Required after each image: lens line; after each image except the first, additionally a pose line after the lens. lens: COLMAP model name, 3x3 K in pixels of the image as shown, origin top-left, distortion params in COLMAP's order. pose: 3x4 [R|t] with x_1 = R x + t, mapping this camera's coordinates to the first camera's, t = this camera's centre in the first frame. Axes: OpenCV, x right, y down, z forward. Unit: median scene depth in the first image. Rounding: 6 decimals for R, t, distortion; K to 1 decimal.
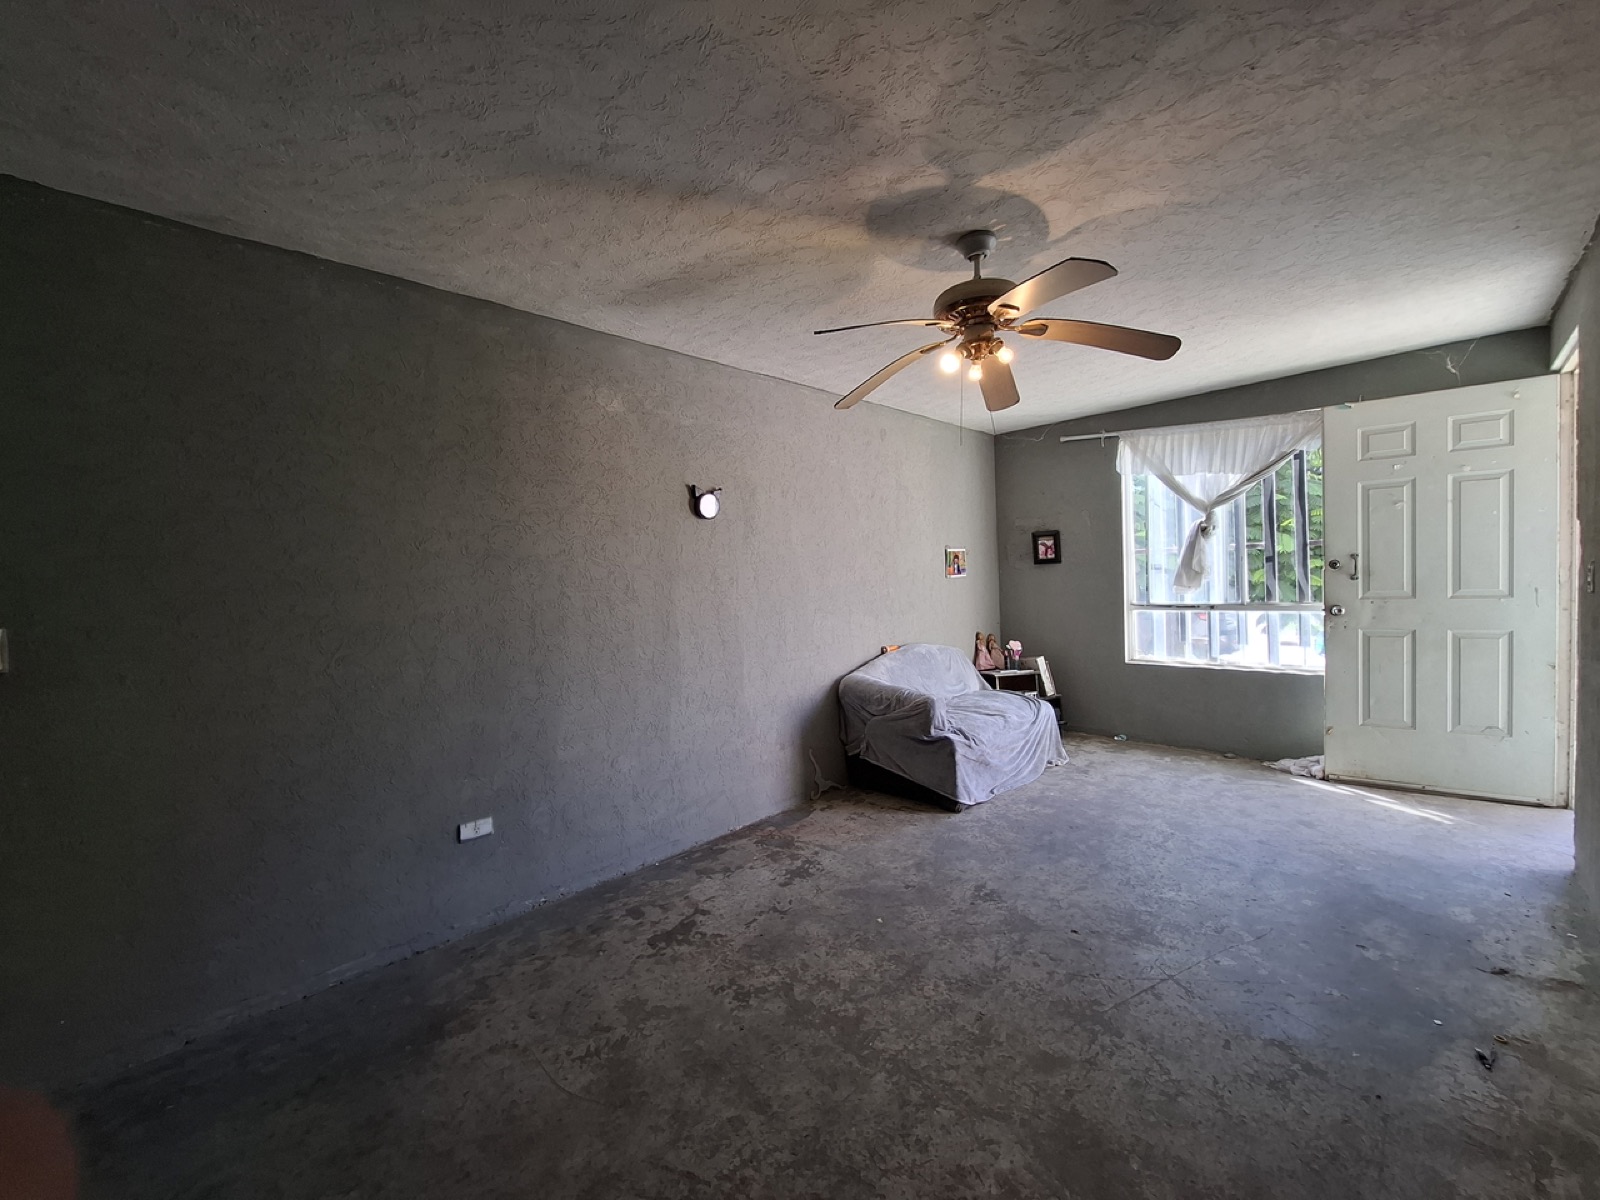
lens RADIAL K [[631.9, 0, 800.4], [0, 631.9, 604.1], [0, 0, 1]] dist [-0.006353, 0.000073]
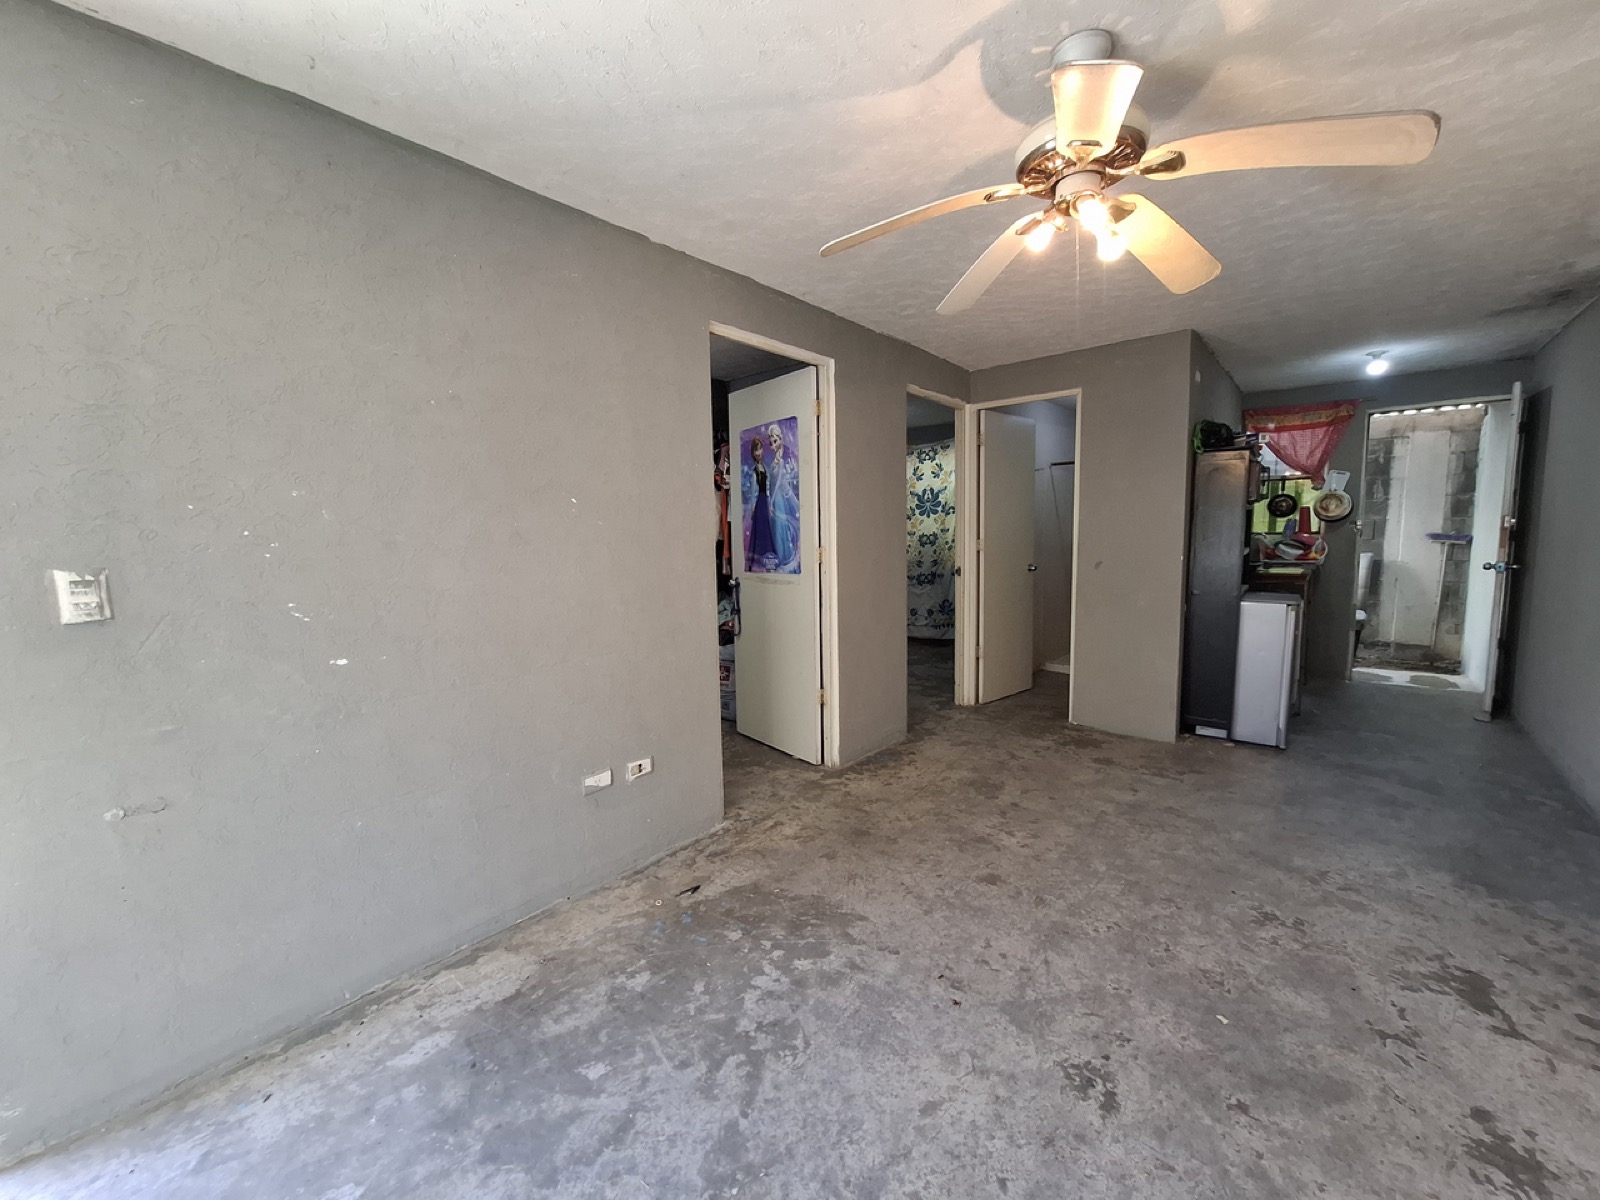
lens RADIAL K [[631.9, 0, 801.8], [0, 631.9, 597.9], [0, 0, 1]] dist [-0.006353, 0.000073]
pose [[-0.995193, 0.065100, -0.073168, 0.574516], [0.053699, 0.987495, 0.148226, -0.086076], [0.081902, 0.143584, -0.986243, 1.484089]]
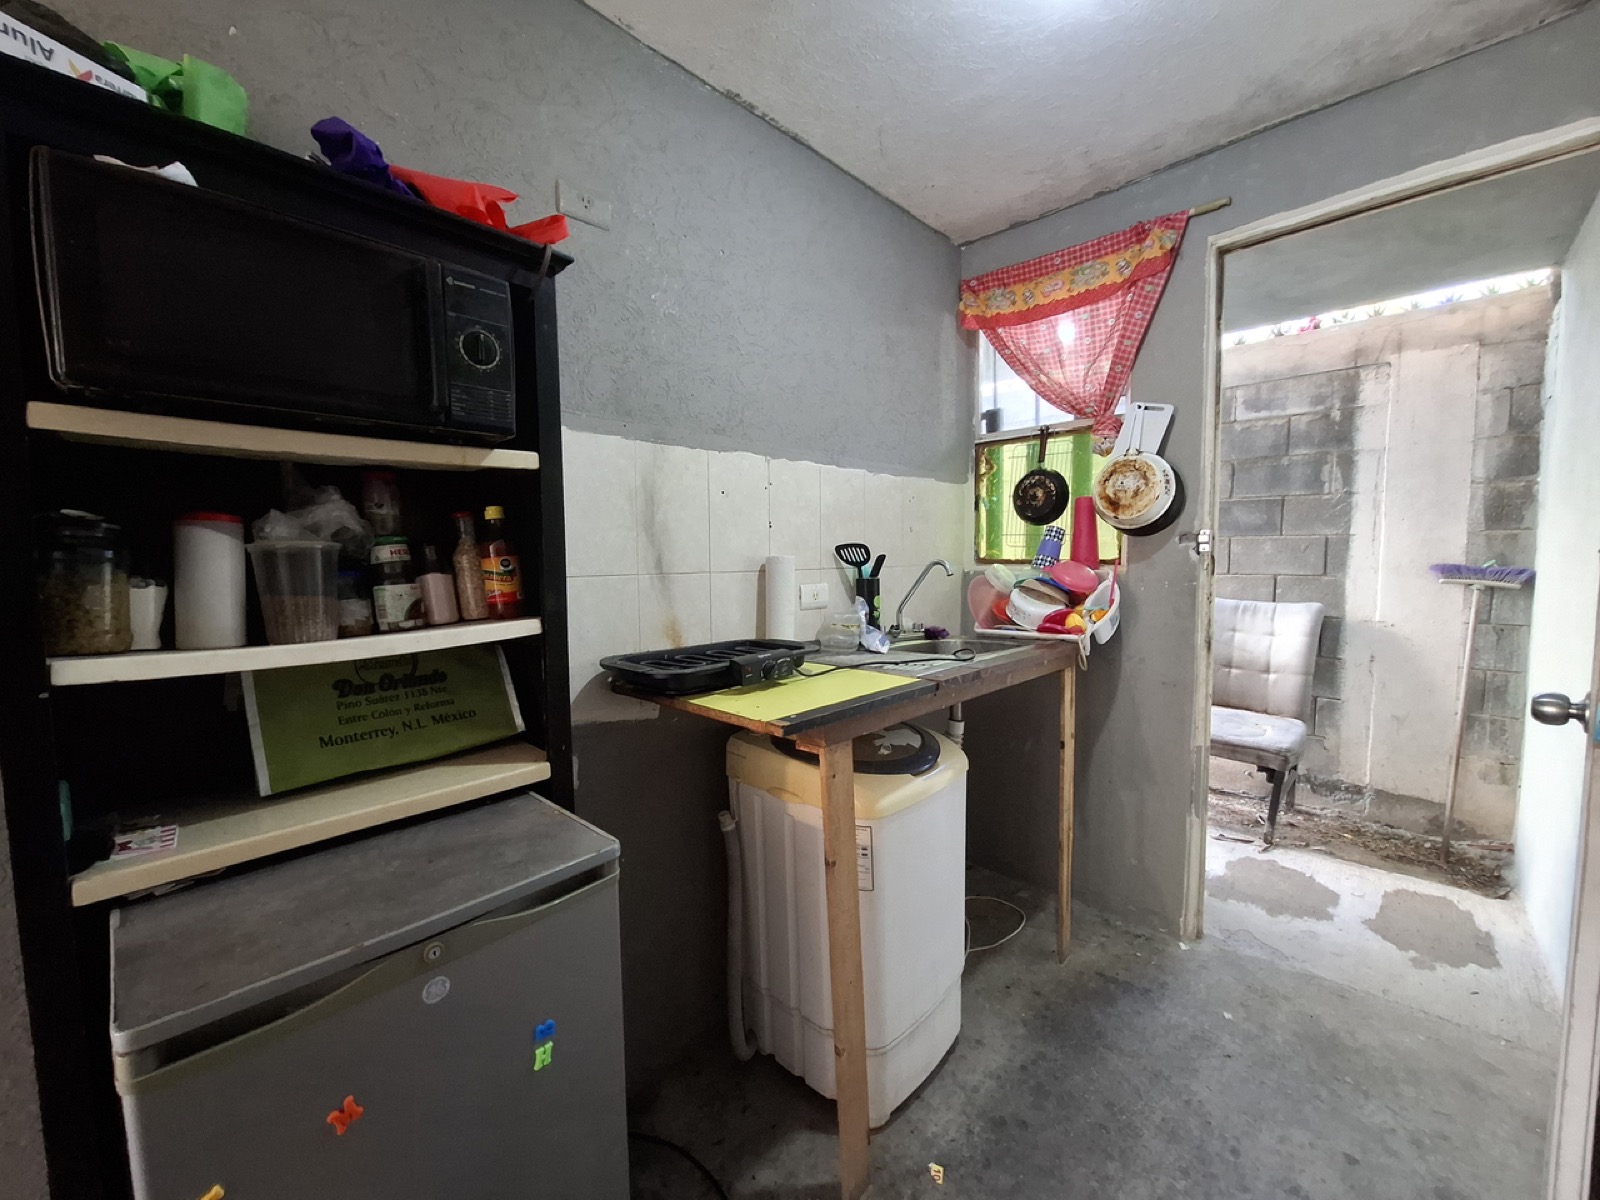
lens RADIAL K [[631.9, 0, 808.0], [0, 631.9, 598.5], [0, 0, 1]] dist [-0.006353, 0.000073]
pose [[-0.998561, 0.051786, -0.013913, -0.896017], [0.049903, 0.992418, 0.112326, 0.036645], [0.019624, 0.111470, -0.993574, 0.352243]]
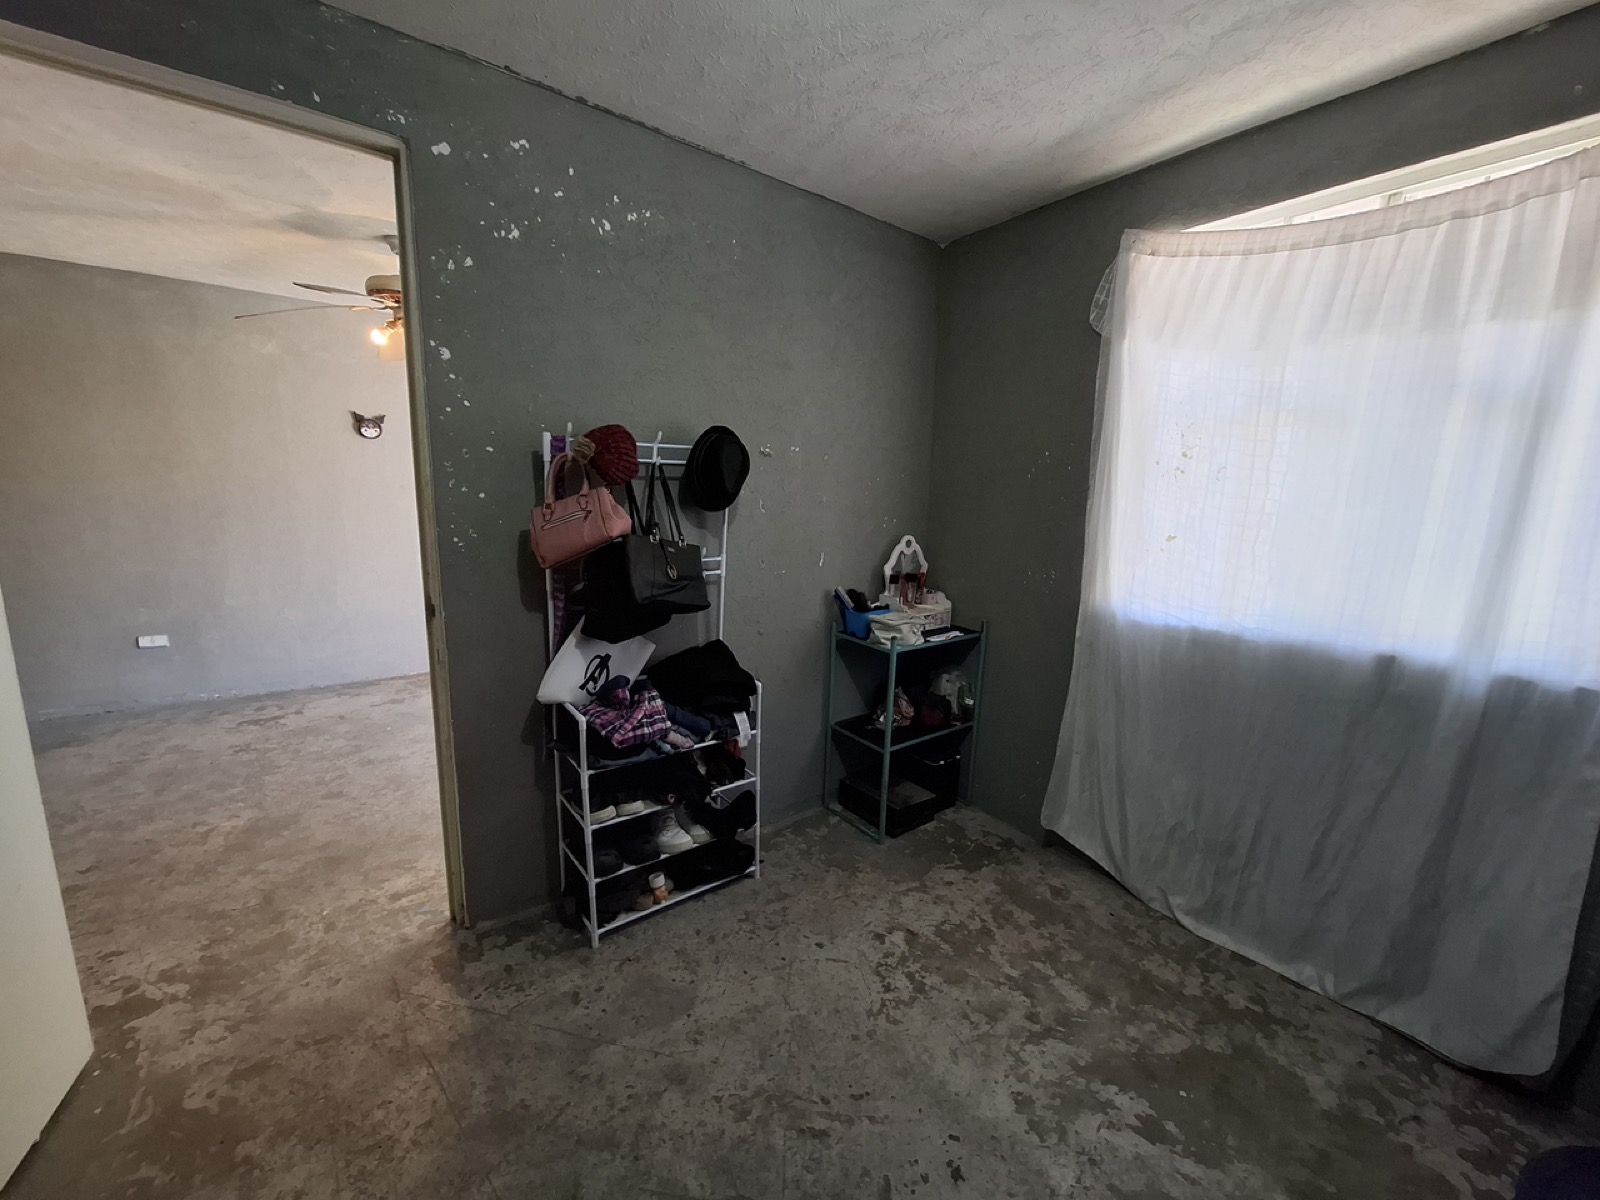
lens RADIAL K [[631.9, 0, 802.7], [0, 631.9, 602.1], [0, 0, 1]] dist [-0.006353, 0.000073]
pose [[0.988550, 0.088743, -0.122037, 1.146305], [-0.071602, 0.987798, 0.138308, -0.054342], [0.132822, -0.127986, 0.982842, -0.251339]]
